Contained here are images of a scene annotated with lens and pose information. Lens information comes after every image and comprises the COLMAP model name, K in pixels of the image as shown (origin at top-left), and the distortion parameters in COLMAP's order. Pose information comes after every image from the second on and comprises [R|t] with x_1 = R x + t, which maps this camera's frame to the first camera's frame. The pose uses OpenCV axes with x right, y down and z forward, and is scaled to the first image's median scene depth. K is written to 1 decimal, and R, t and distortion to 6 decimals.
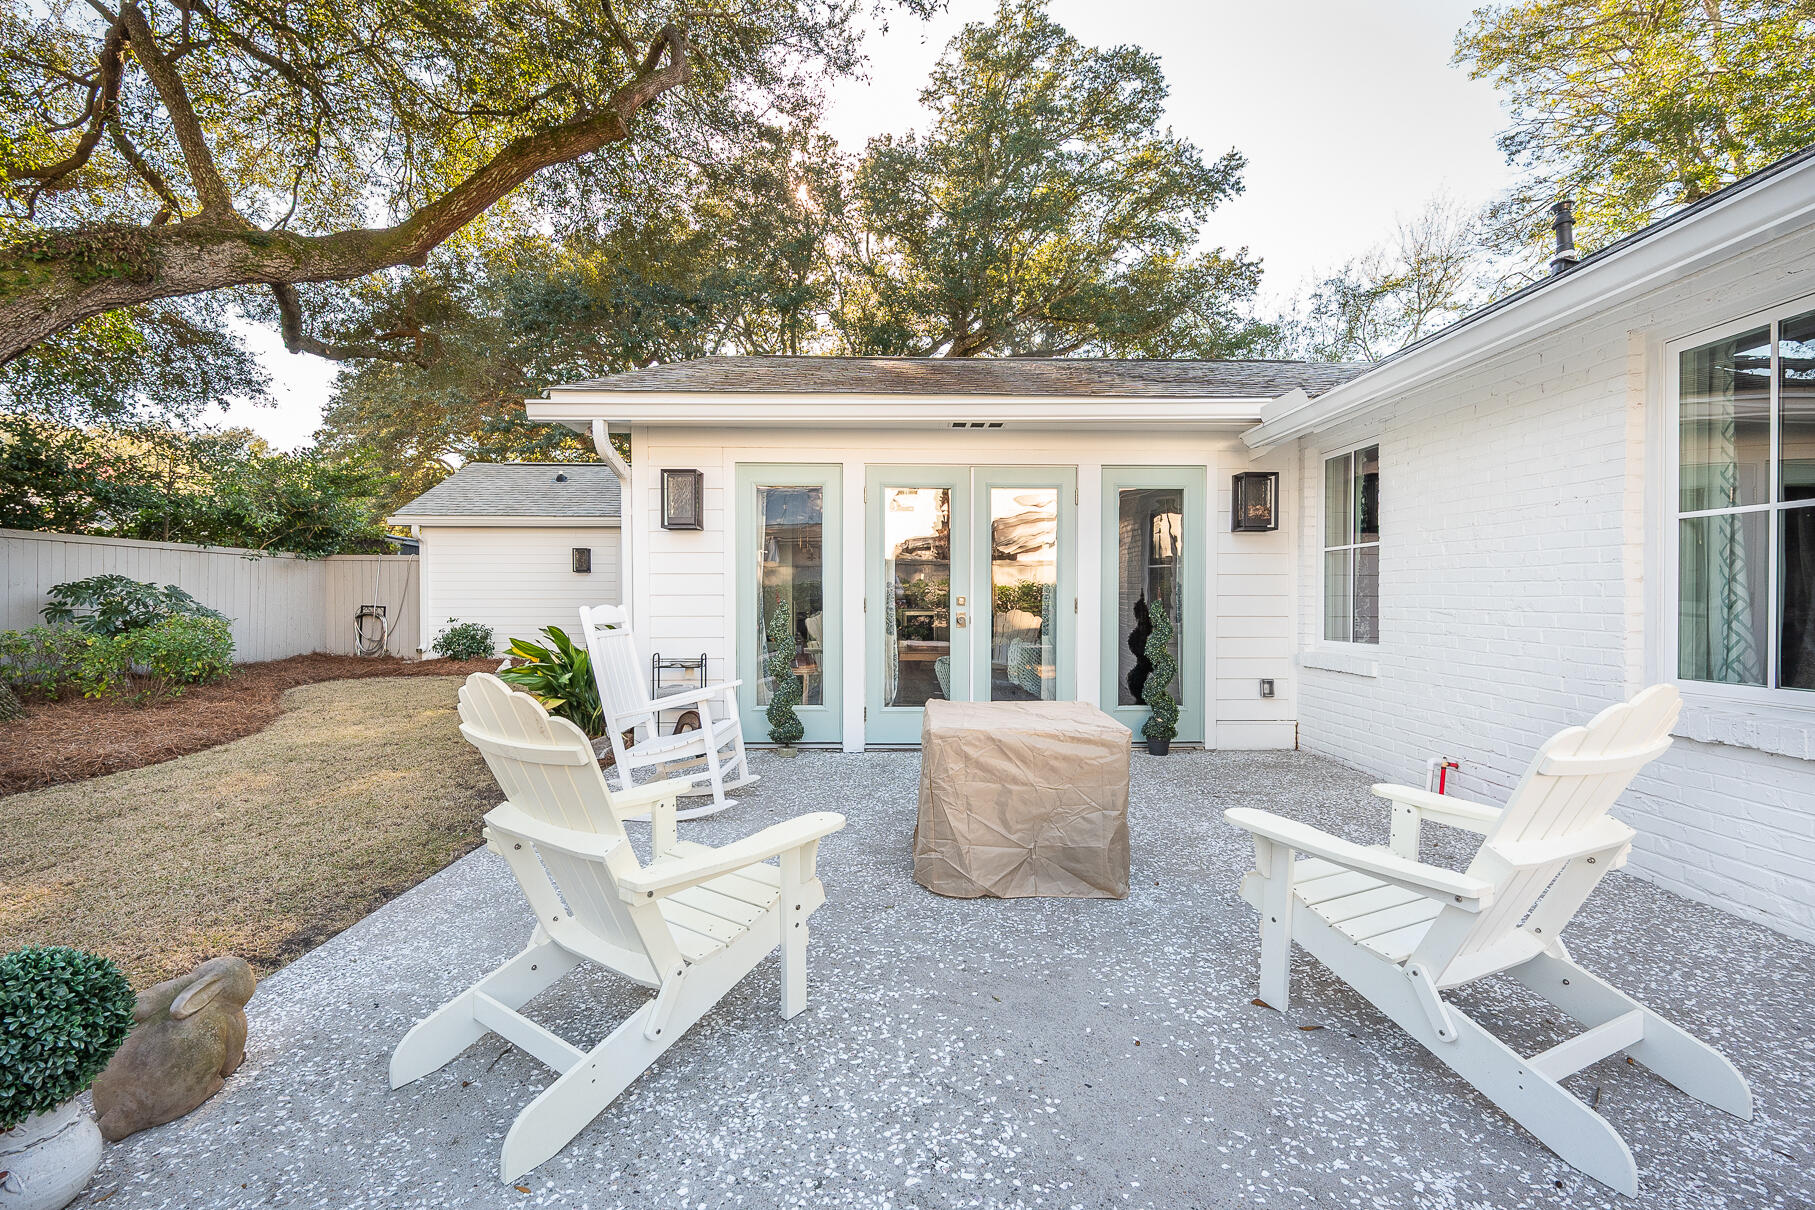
lens RADIAL K [[798.0, 0, 906.5], [0, 798.0, 605.8], [0, 0, 1]] dist [-0.000188, -0.000086]
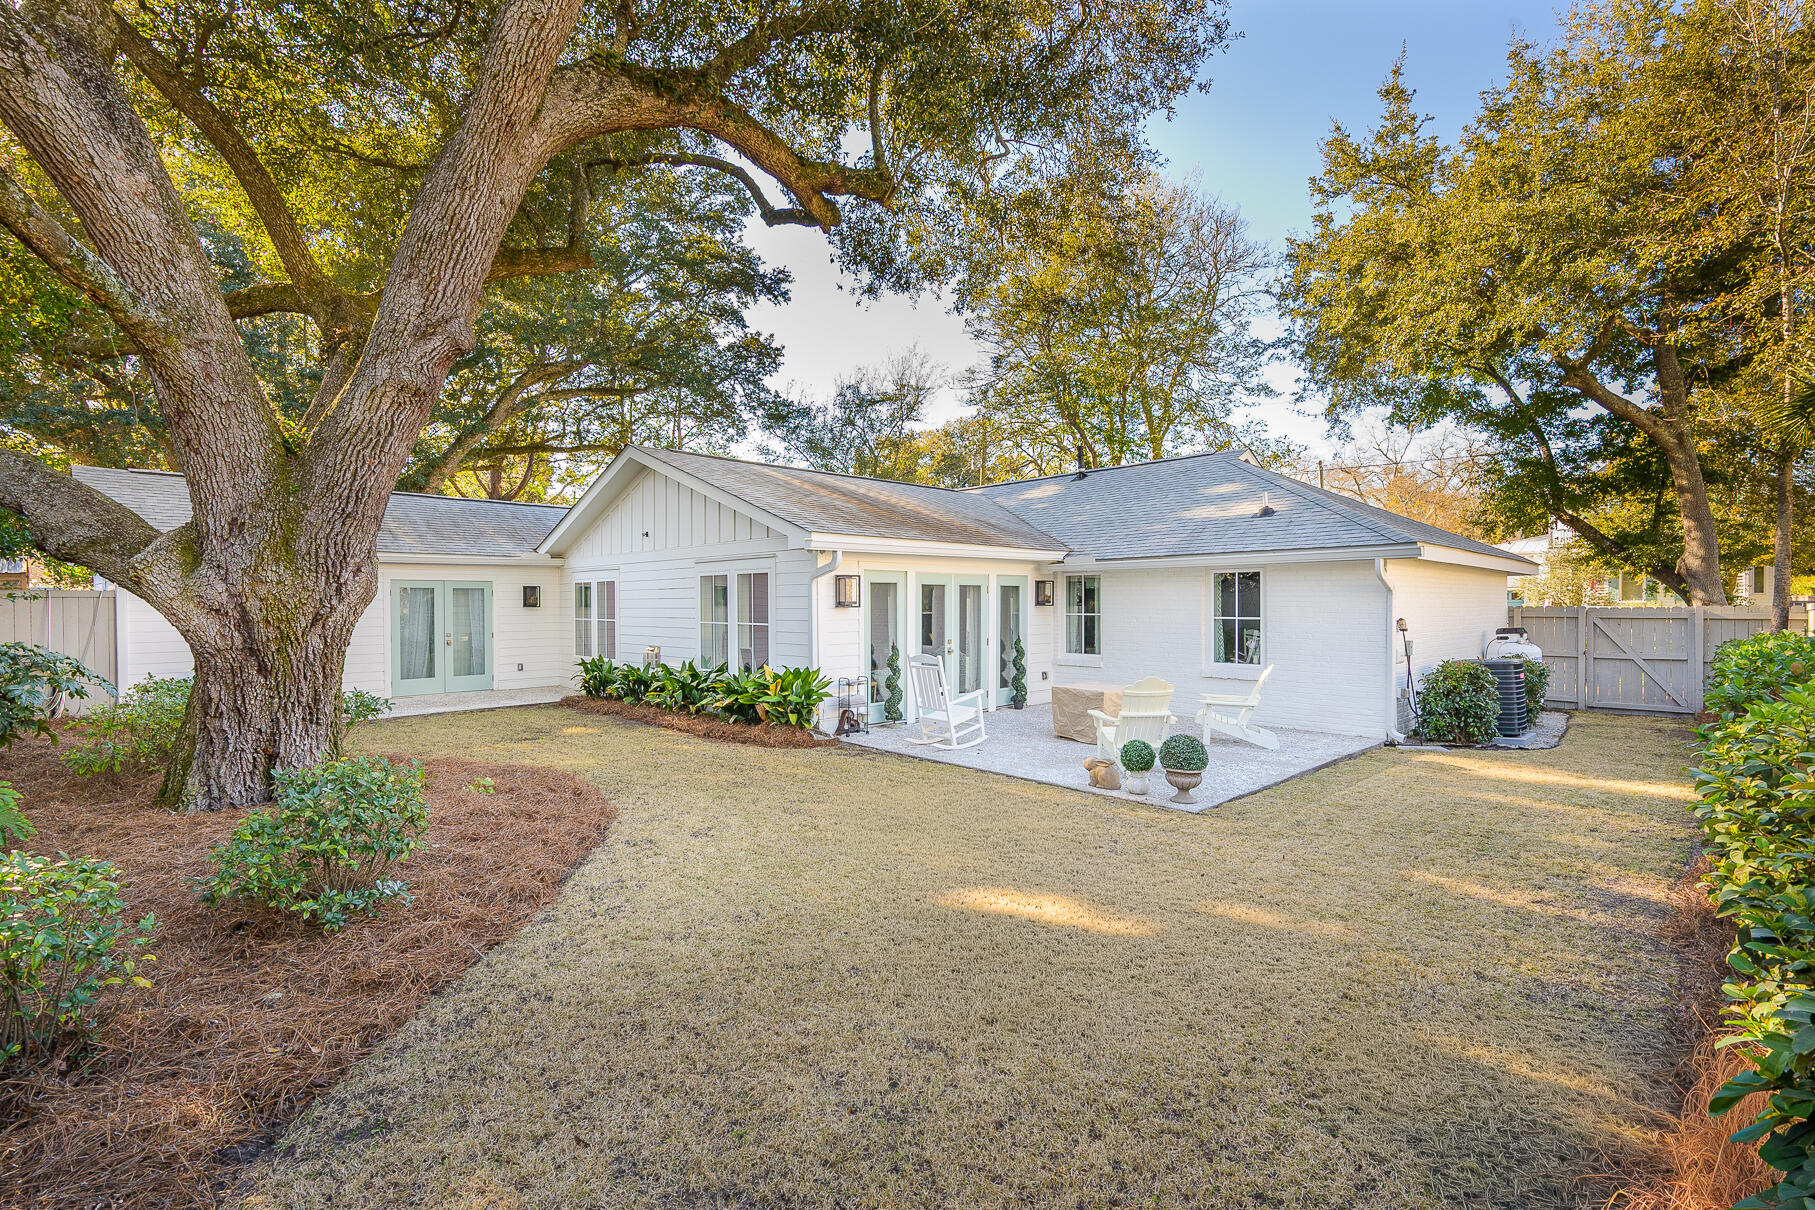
lens RADIAL K [[798.0, 0, 912.2], [0, 798.0, 605.0], [0, 0, 1]] dist [-0.000188, -0.000086]
pose [[0.725149, -0.005542, 0.688569, -0.377984], [0.002066, 0.999981, 0.005873, -0.030332], [-0.688588, -0.002836, 0.725147, -0.101760]]
